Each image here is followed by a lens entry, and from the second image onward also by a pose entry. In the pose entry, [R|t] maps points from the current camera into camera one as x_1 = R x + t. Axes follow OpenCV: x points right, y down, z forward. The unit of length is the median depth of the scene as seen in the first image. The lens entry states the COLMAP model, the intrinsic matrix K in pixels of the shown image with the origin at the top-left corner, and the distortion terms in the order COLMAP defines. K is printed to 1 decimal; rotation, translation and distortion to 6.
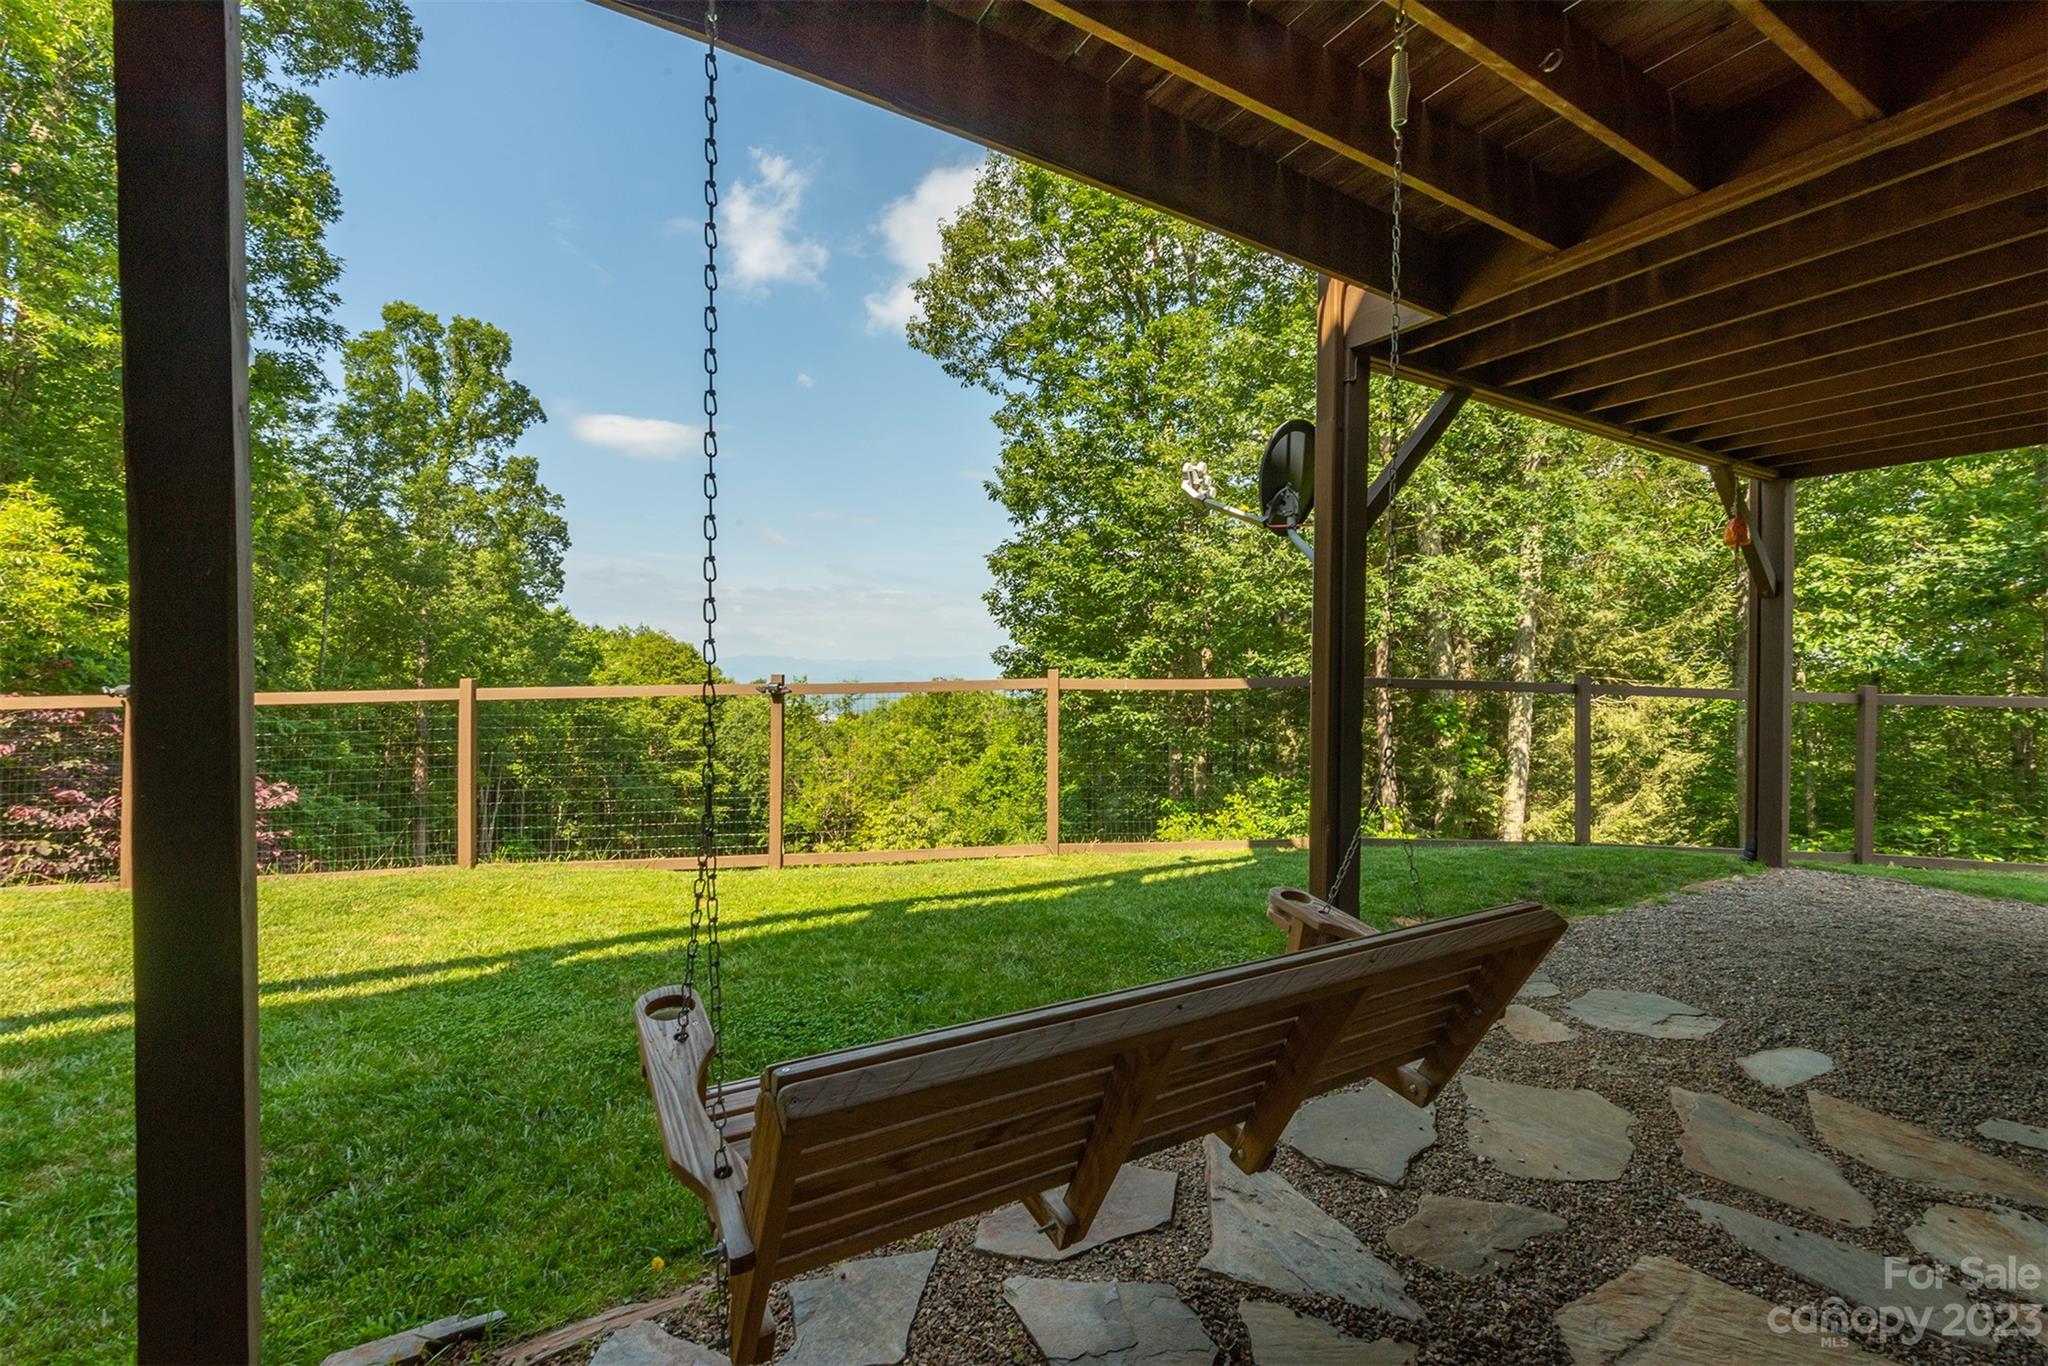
lens RADIAL K [[858.3, 0, 1033.6], [0, 858.3, 671.7], [0, 0, 1]] dist [0.009160, -0.004099]
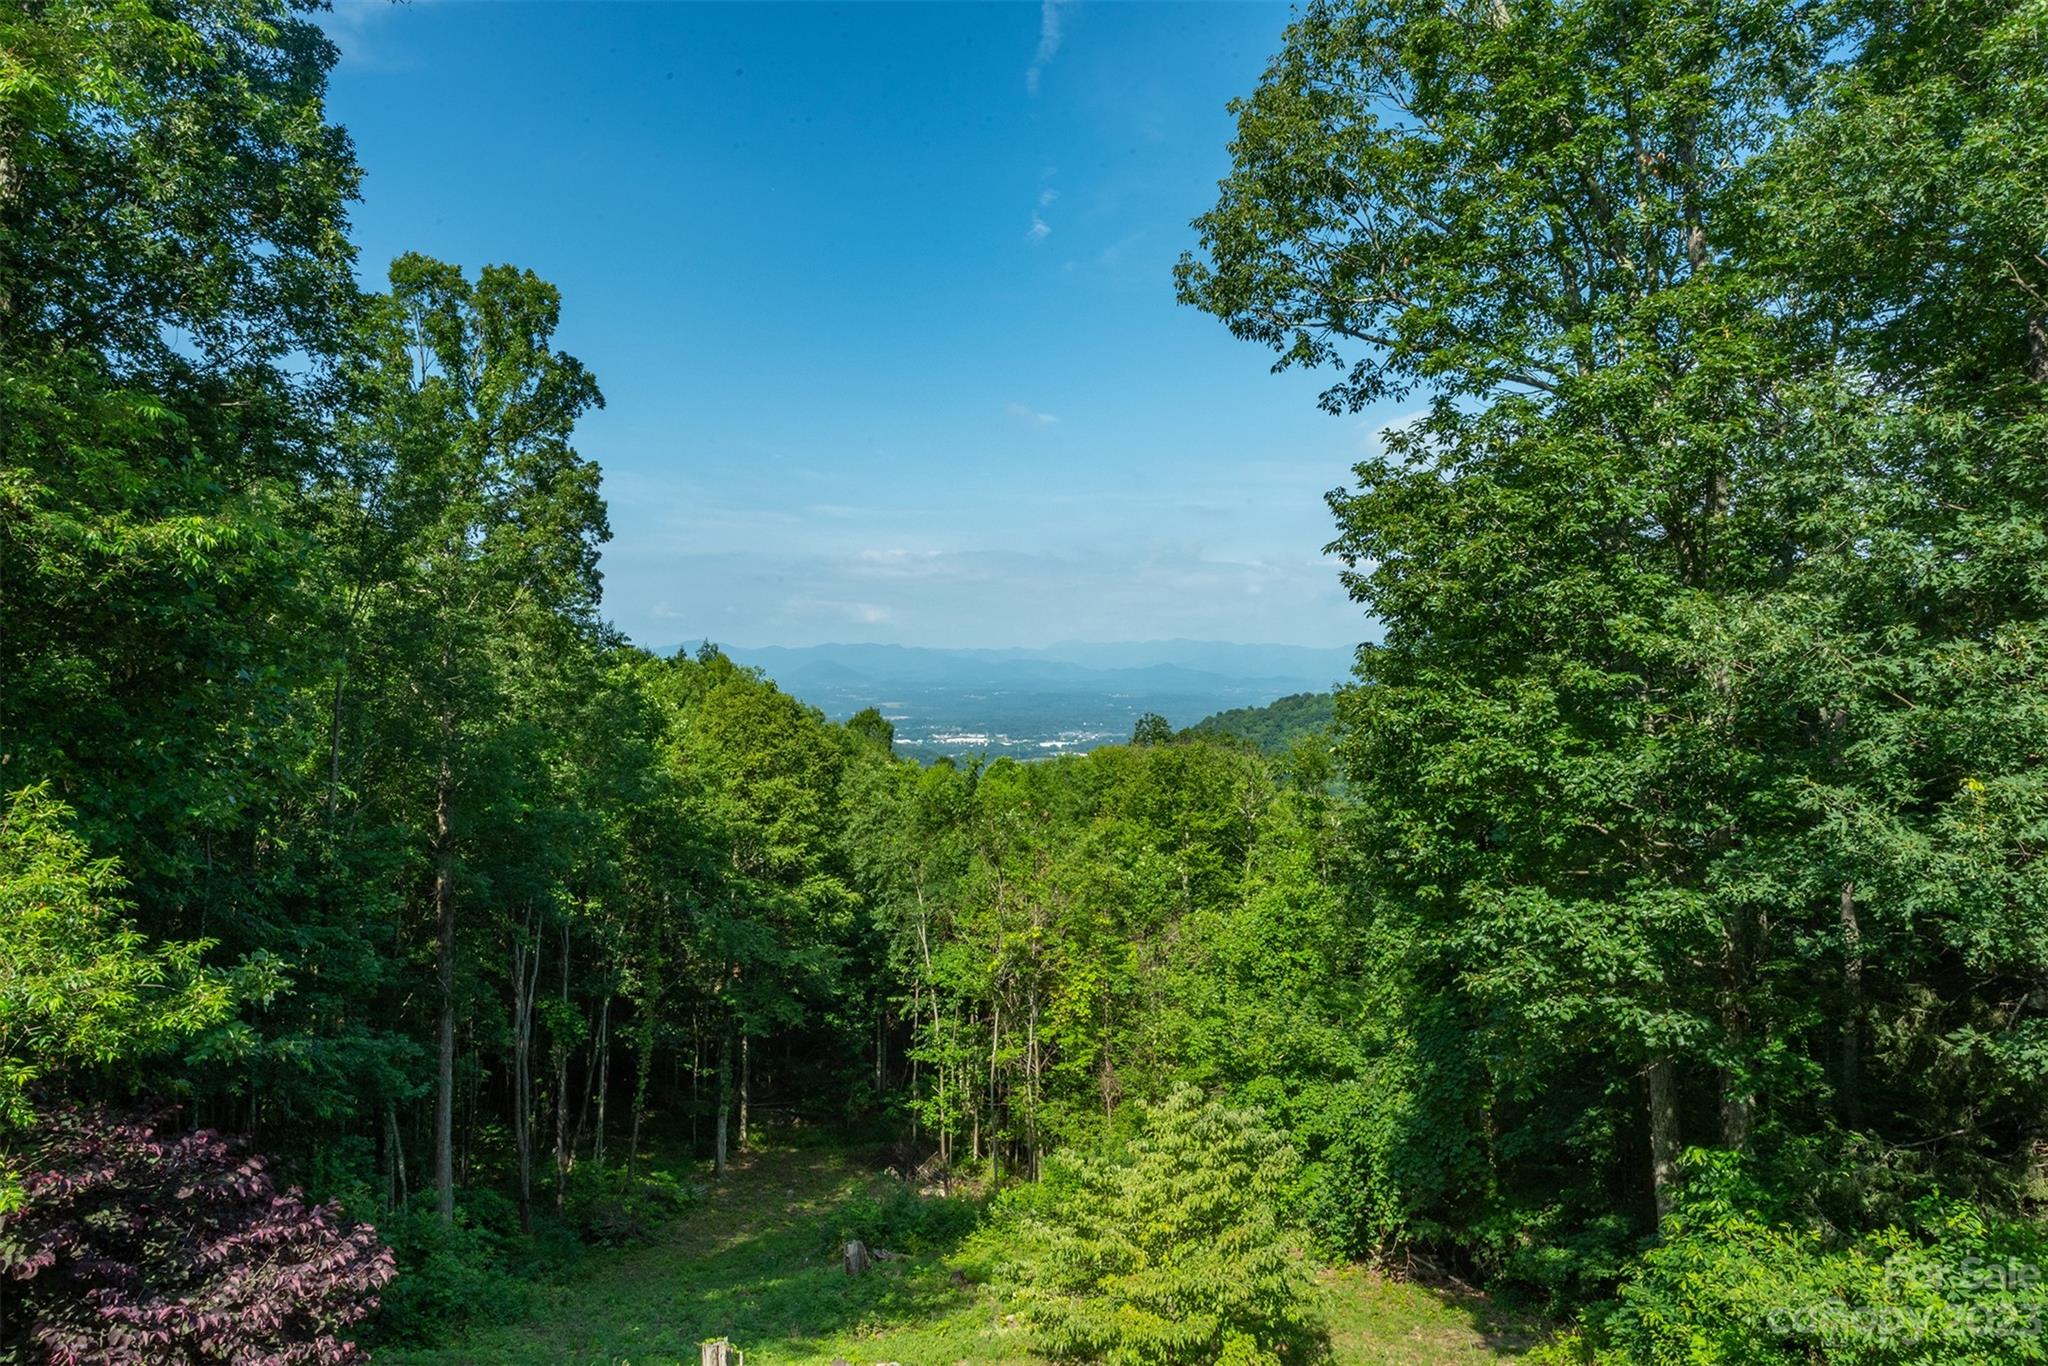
lens RADIAL K [[1364.2, 0, 1017.3], [0, 1364.2, 674.2], [0, 0, 1]] dist [0.022516, -0.009285]
pose [[0.982081, -0.009993, -0.188197, -0.054940], [0.011051, 0.999928, 0.004571, -0.086374], [0.188137, -0.006568, 0.982121, 0.015120]]
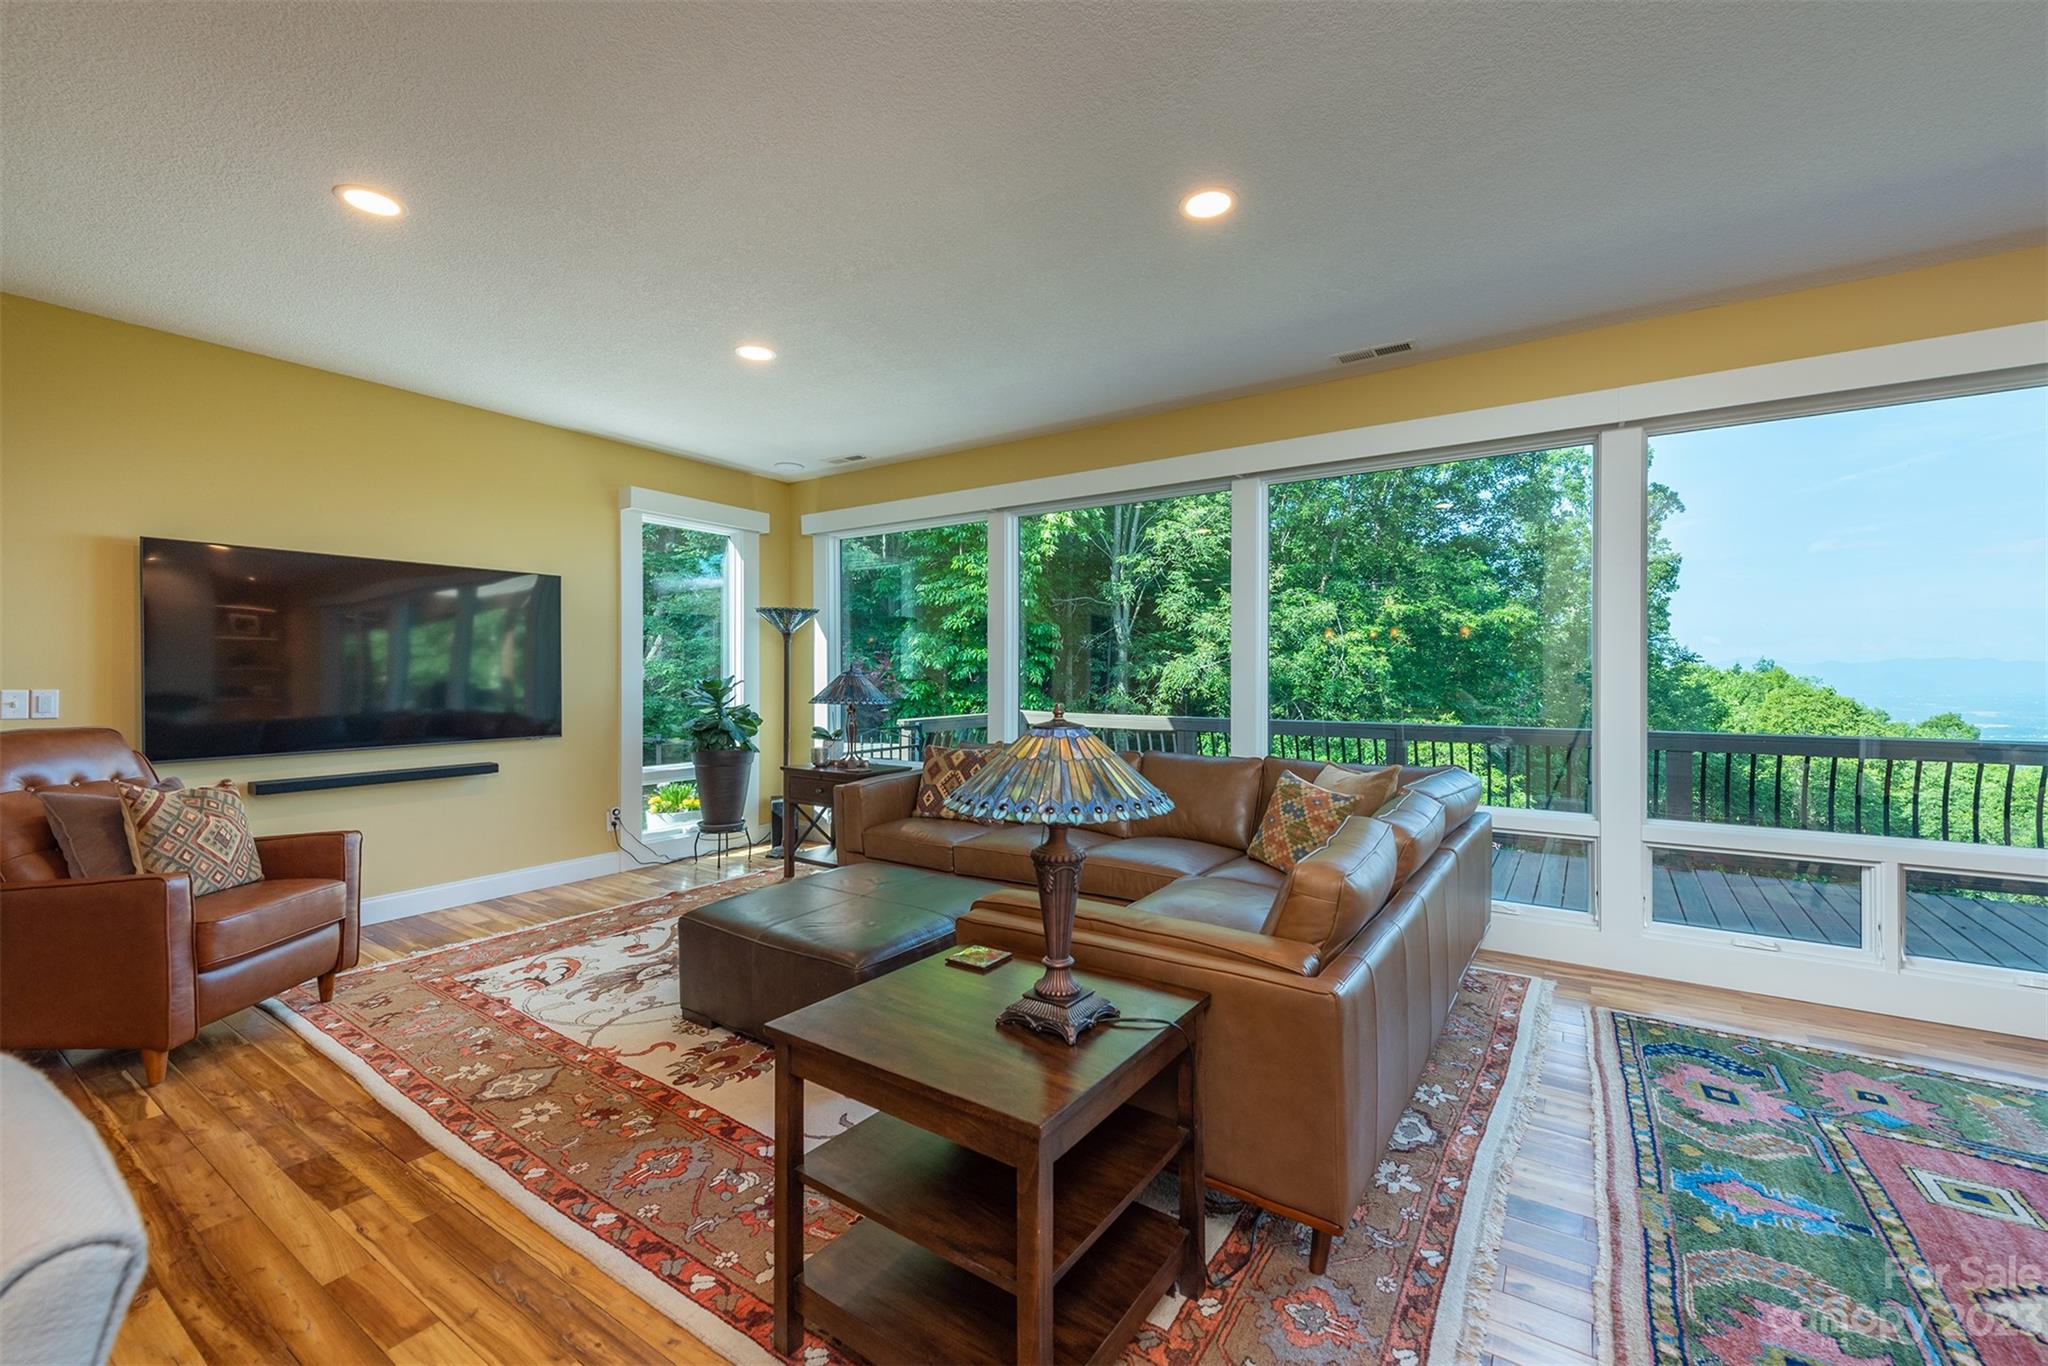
lens RADIAL K [[804.3, 0, 1017.4], [0, 804.3, 685.2], [0, 0, 1]] dist [0.005838, -0.002288]
pose [[0.403155, -0.000711, -0.915131, 0.008129], [0.004301, 0.999990, 0.001117, -0.082232], [0.915122, -0.004386, 0.403154, -0.151786]]
